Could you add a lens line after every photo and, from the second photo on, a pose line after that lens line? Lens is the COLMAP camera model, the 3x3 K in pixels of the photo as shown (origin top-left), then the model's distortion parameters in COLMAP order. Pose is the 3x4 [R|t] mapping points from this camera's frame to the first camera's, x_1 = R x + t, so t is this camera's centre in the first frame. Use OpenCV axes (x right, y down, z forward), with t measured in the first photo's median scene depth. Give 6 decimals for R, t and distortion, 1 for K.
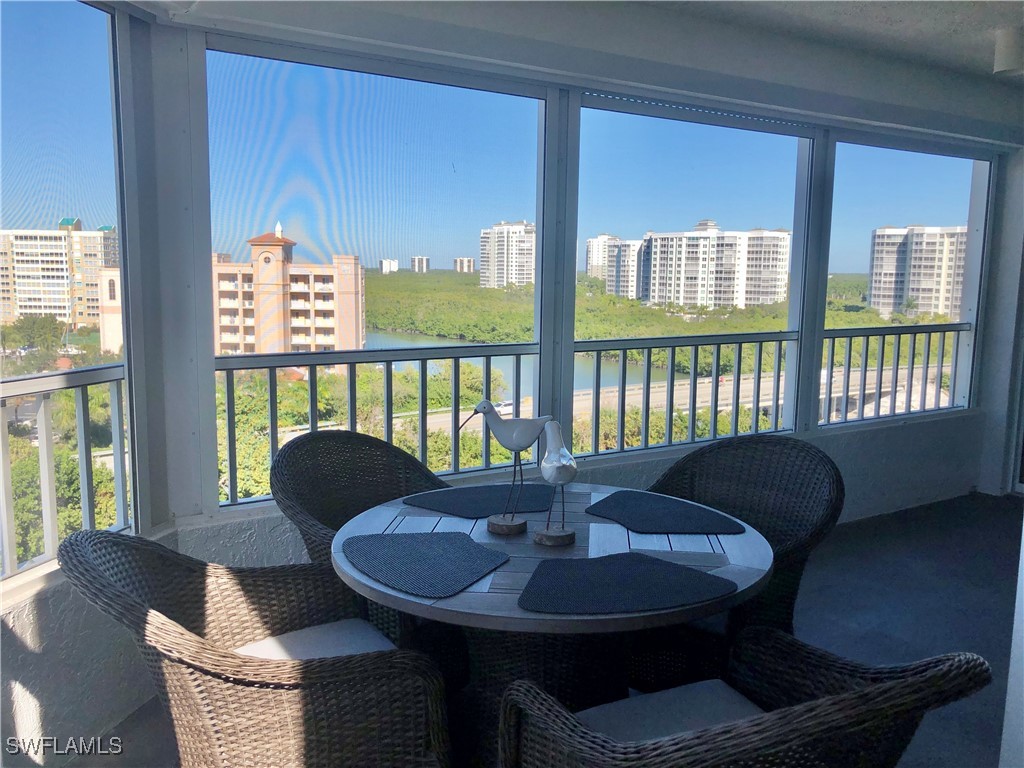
lens RADIAL K [[832.8, 0, 510.2], [0, 832.8, 380.1], [0, 0, 1]] dist [0.007164, 0.002060]
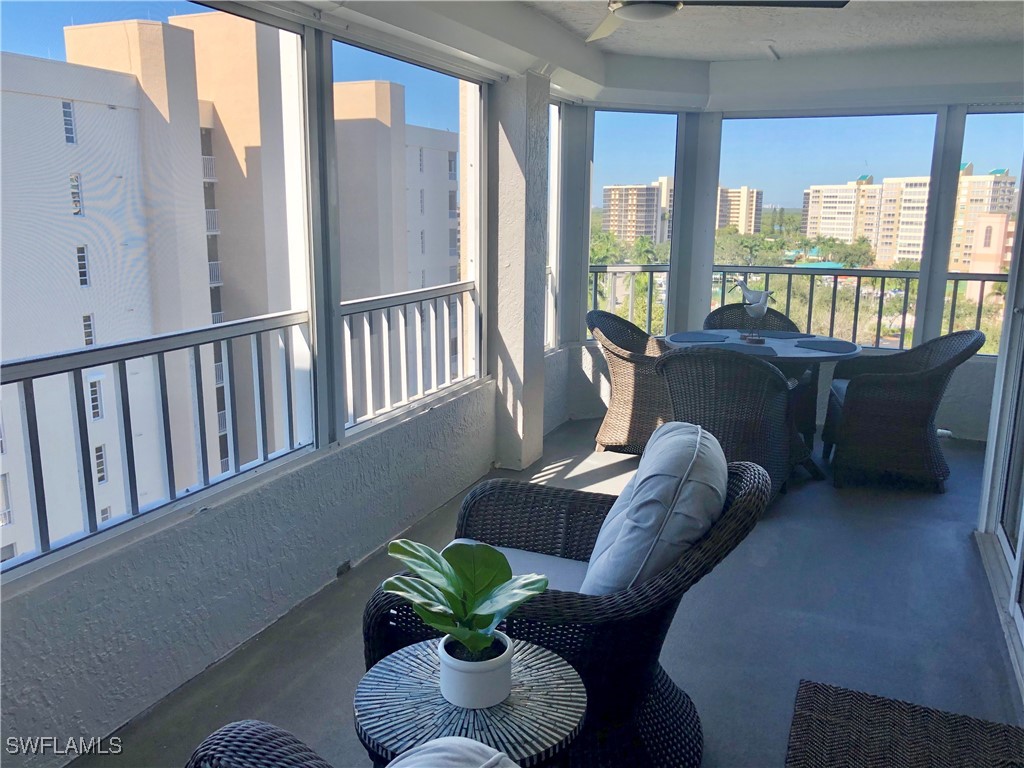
lens RADIAL K [[832.8, 0, 510.2], [0, 832.8, 380.1], [0, 0, 1]] dist [0.007164, 0.002060]
pose [[0.569197, 0.155643, -0.807335, 0.929956], [-0.104558, 0.987649, 0.116689, 0.057275], [0.815526, 0.017994, 0.578441, -0.549716]]
